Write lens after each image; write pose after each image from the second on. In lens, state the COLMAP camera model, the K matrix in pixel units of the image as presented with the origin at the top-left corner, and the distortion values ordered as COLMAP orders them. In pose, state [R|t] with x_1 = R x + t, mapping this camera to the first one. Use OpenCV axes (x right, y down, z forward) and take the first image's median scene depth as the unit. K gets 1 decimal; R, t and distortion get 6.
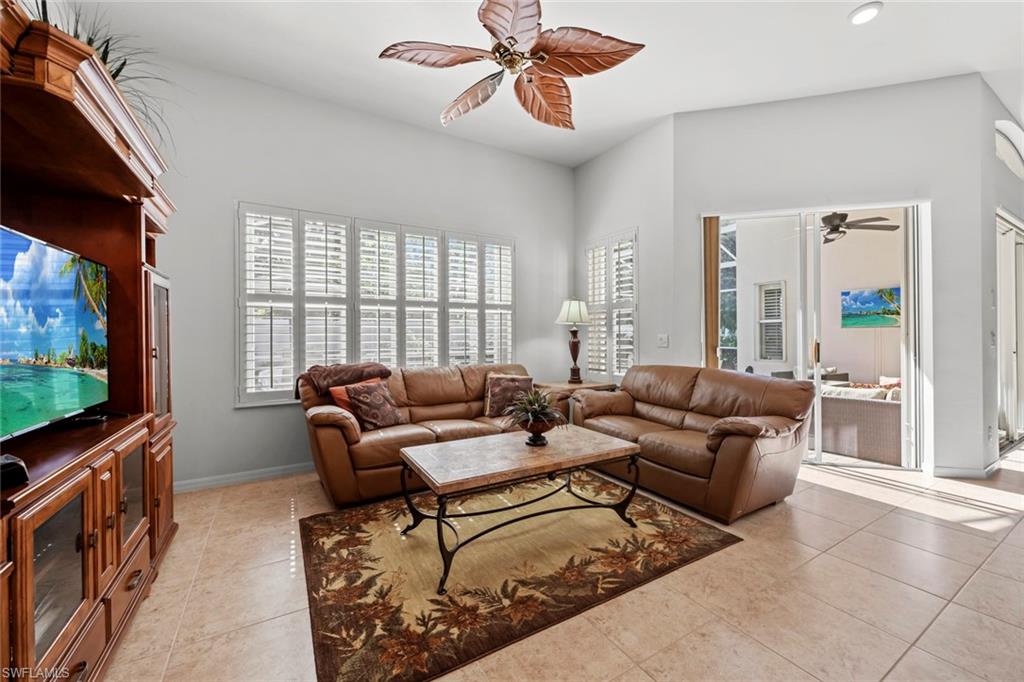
lens RADIAL K [[399.2, 0, 516.6], [0, 399.2, 336.8], [0, 0, 1]] dist [0.005076, -0.002454]
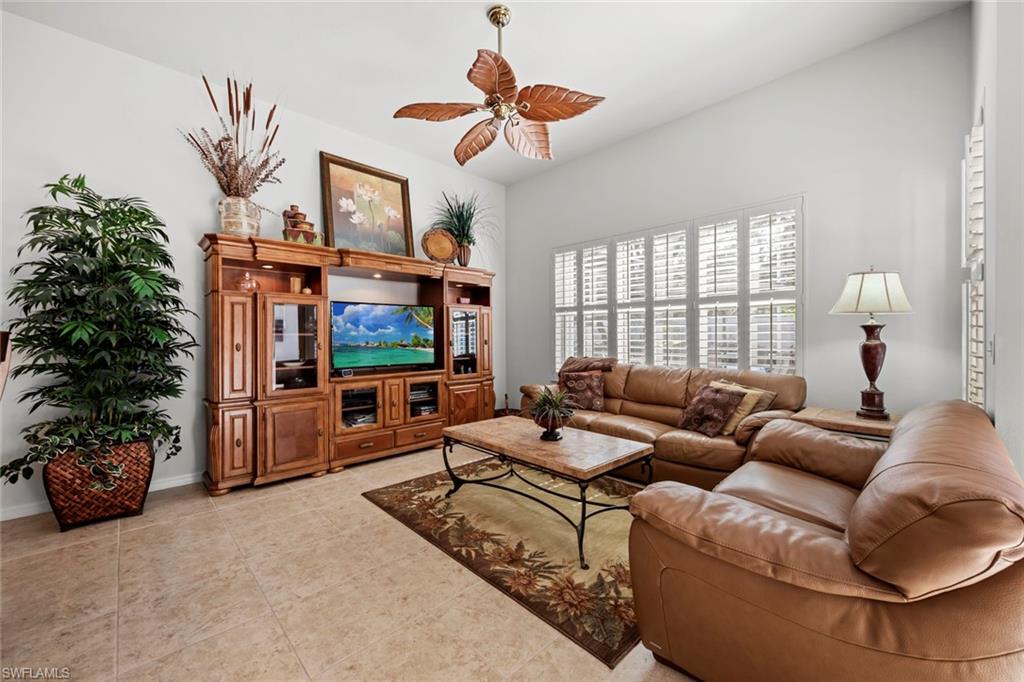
lens RADIAL K [[399.2, 0, 517.1], [0, 399.2, 341.7], [0, 0, 1]] dist [0.005076, -0.002454]
pose [[0.230678, 0.018417, -0.972856, 0.926480], [0.000458, 0.999819, 0.019036, -0.007028], [0.973030, -0.004836, 0.230628, 0.593107]]
